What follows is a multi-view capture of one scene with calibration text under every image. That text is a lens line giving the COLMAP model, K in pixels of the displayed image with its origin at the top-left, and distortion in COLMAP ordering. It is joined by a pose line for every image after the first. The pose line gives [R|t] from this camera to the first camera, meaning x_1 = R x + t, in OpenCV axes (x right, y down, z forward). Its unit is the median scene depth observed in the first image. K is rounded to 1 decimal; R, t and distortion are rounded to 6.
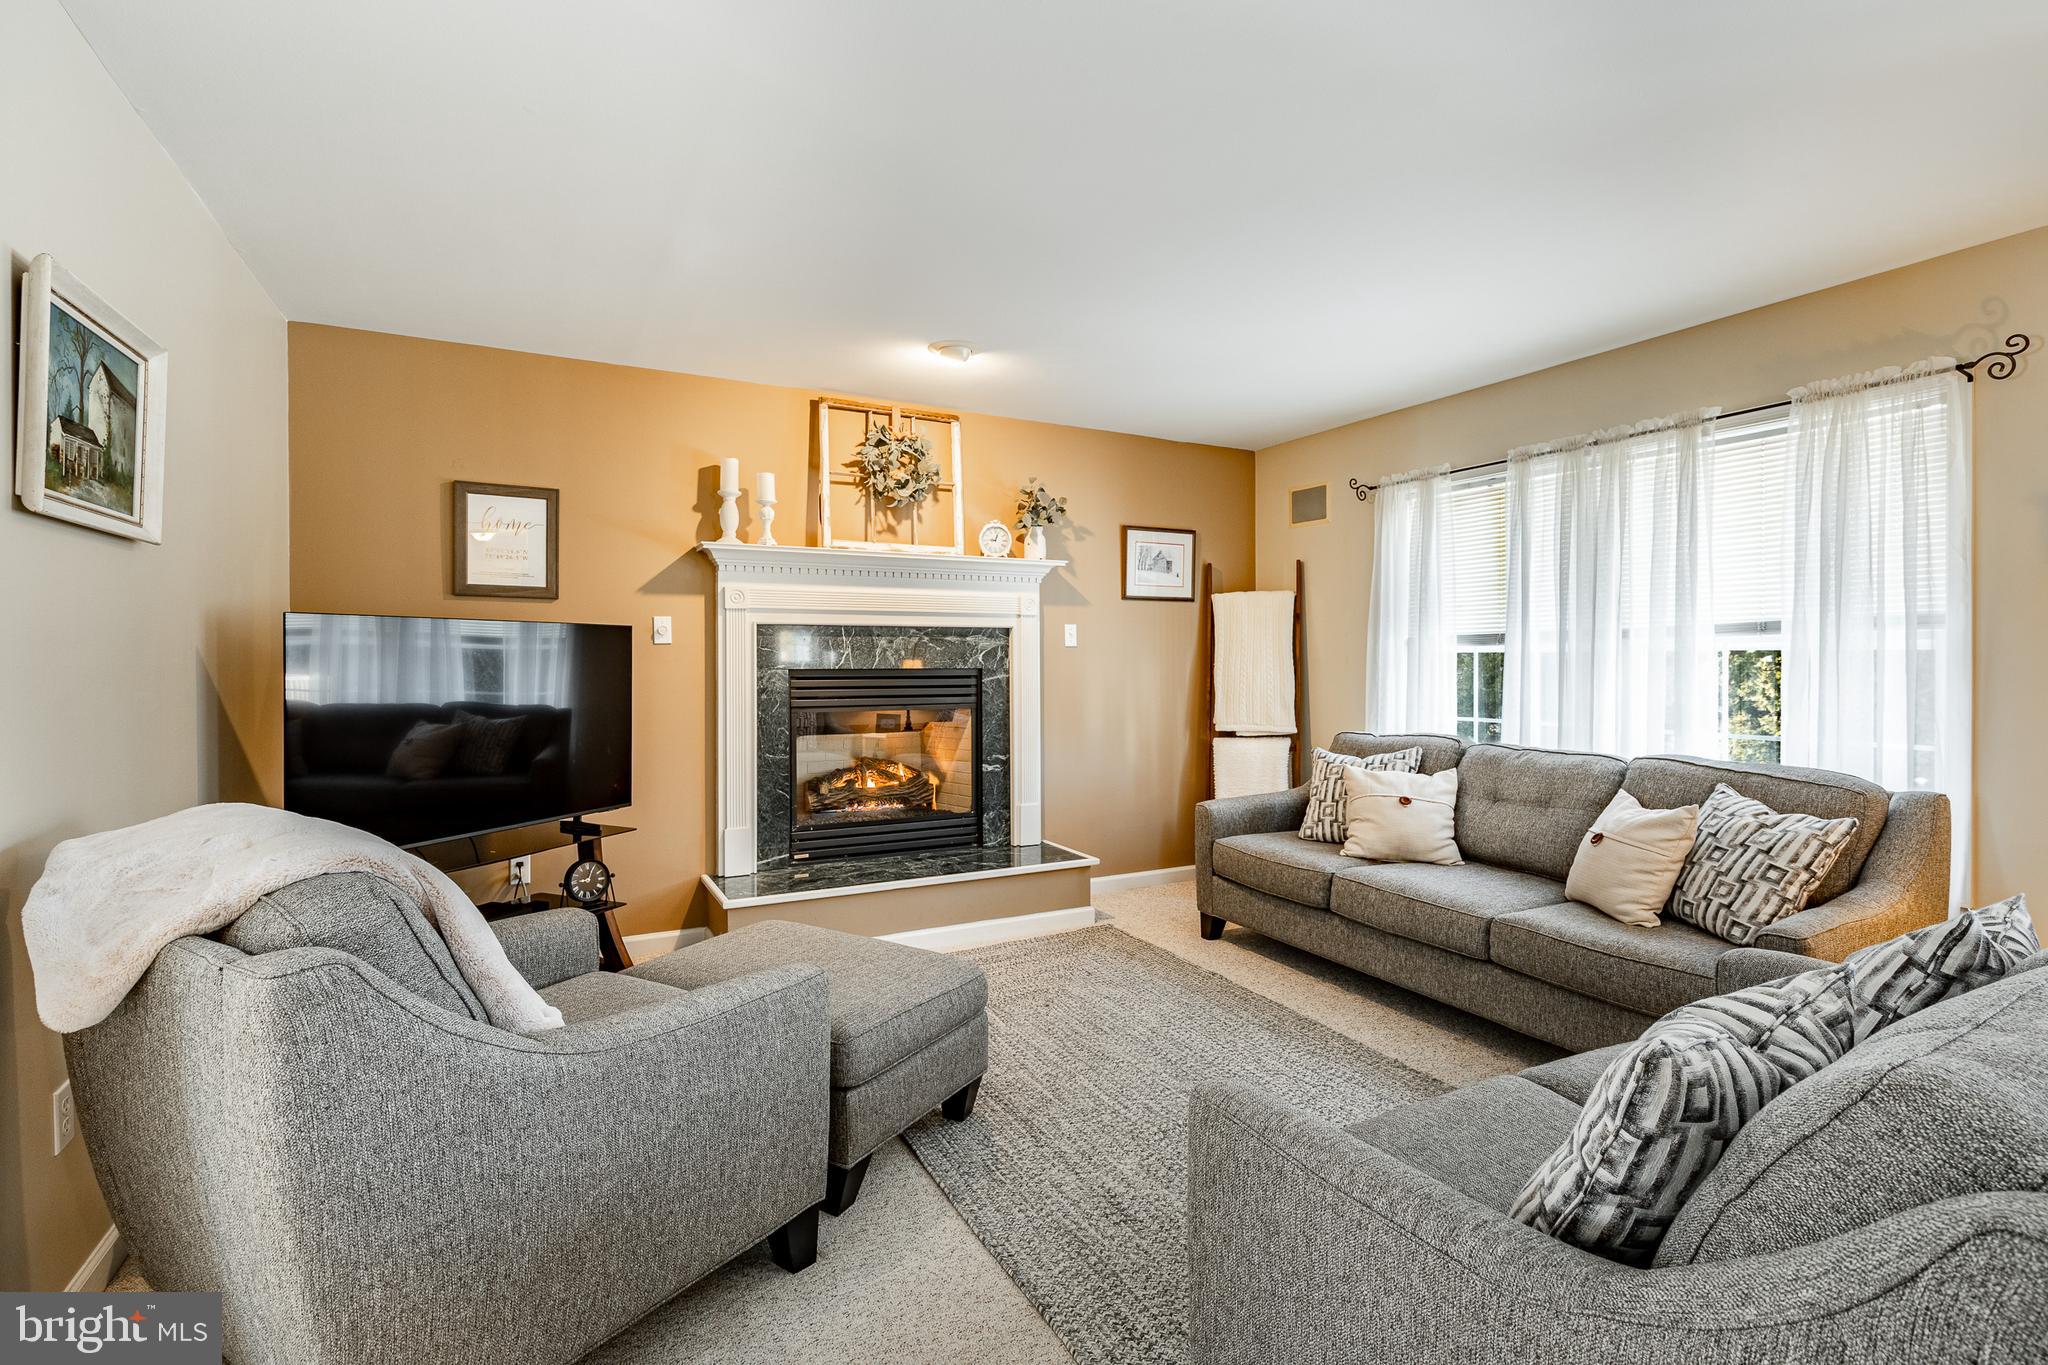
lens RADIAL K [[944.2, 0, 1028.1], [0, 944.2, 671.3], [0, 0, 1]] dist [0.000359, -0.000633]
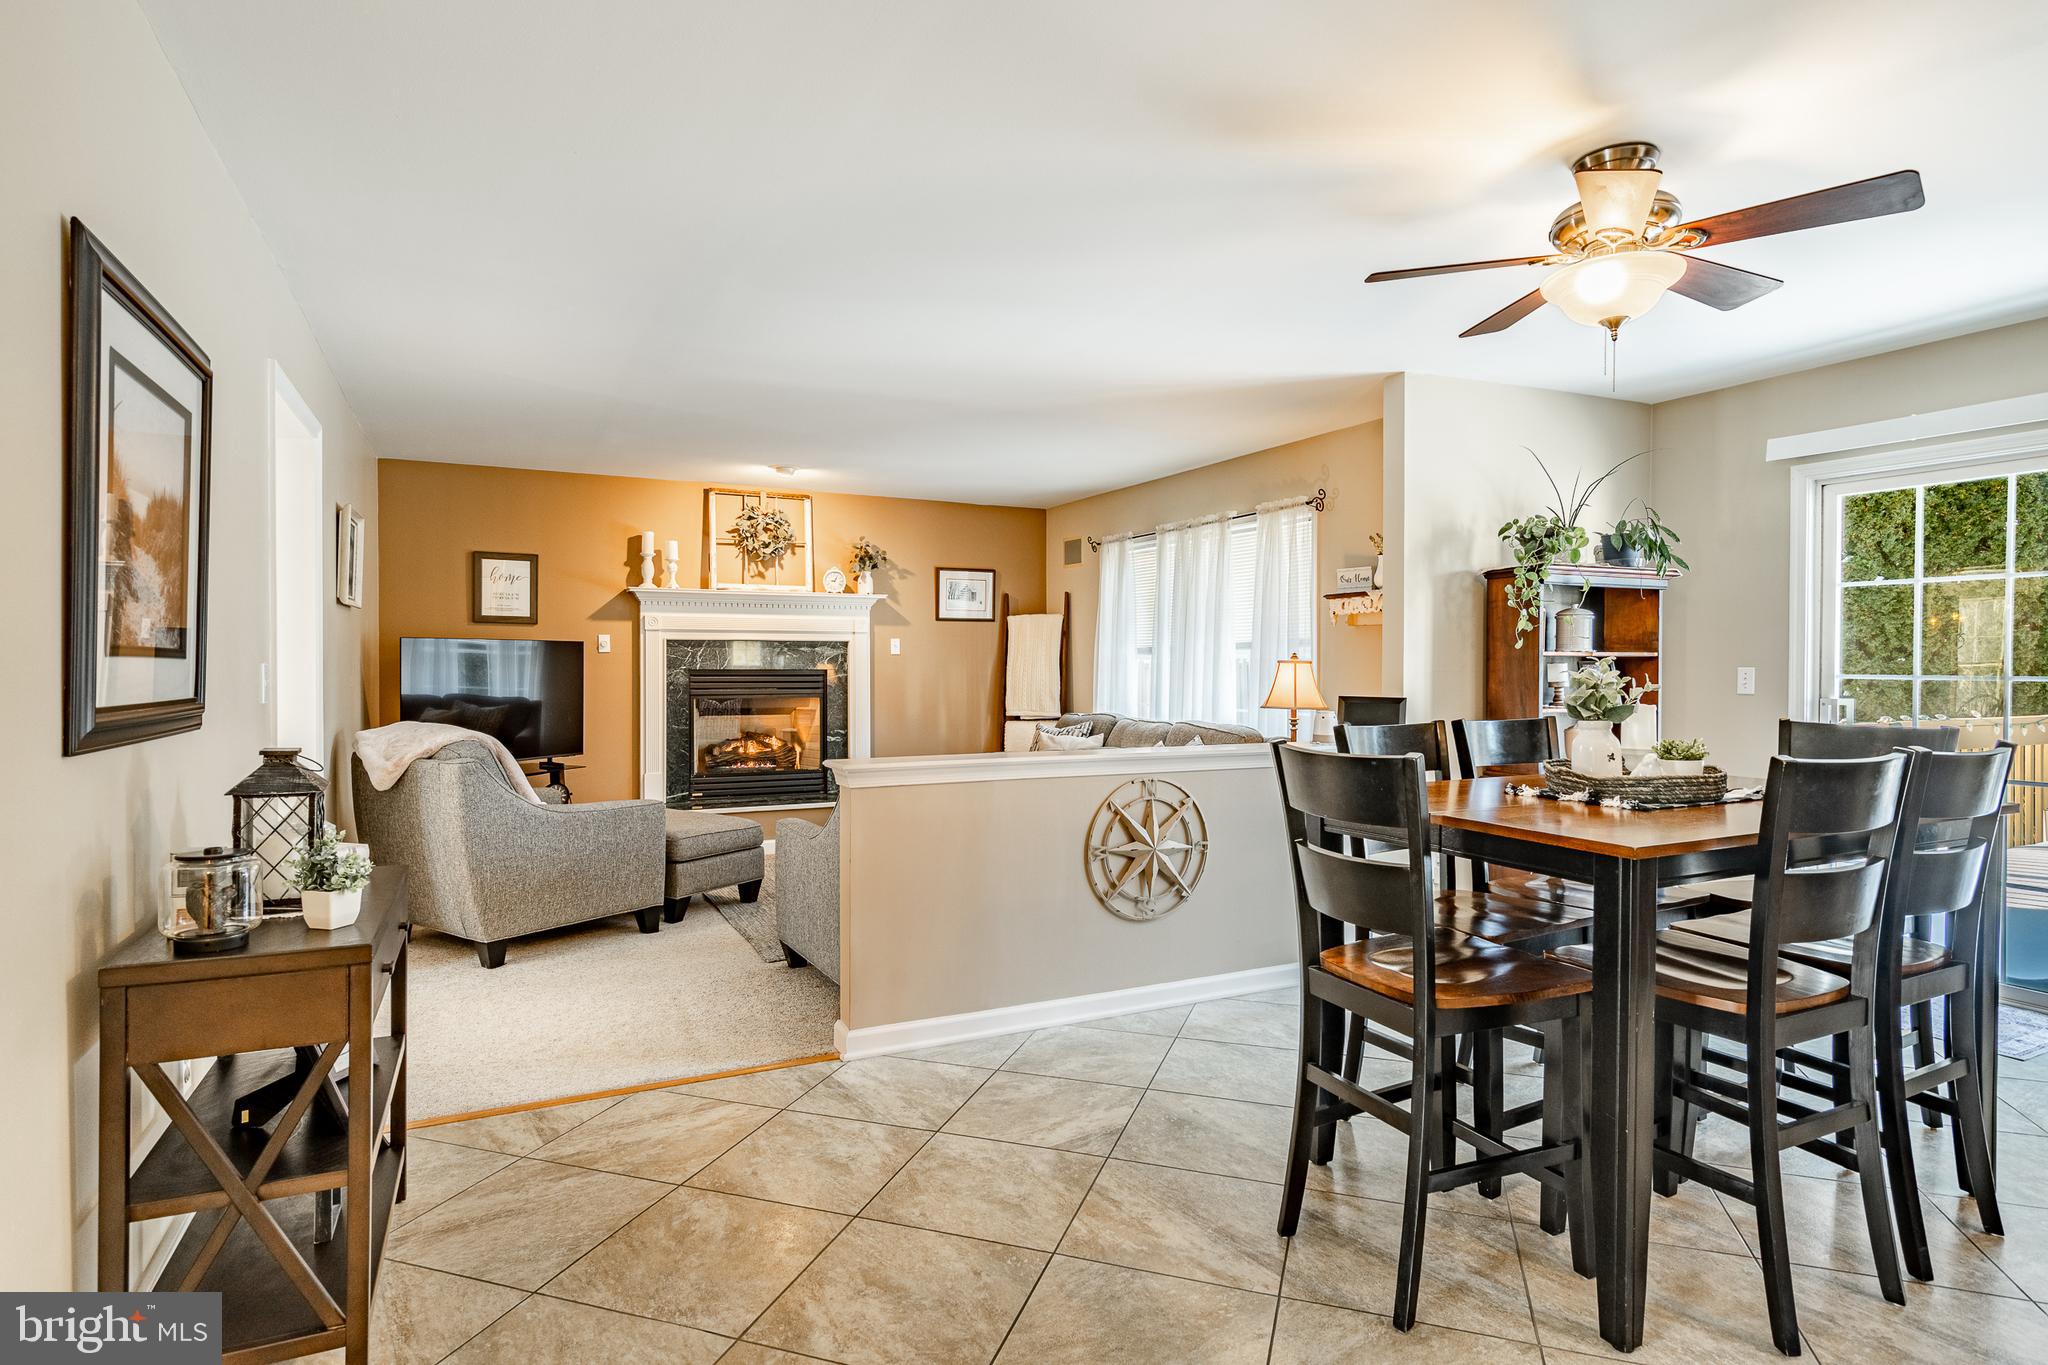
lens RADIAL K [[1077.3, 0, 1021.4], [0, 1077.3, 682.4], [0, 0, 1]] dist [0.008648, 0.000405]
pose [[0.999647, 0.003330, -0.026372, 0.302897], [-0.003213, 0.999985, 0.004493, 0.008506], [0.026386, -0.004407, 0.999642, -0.660772]]
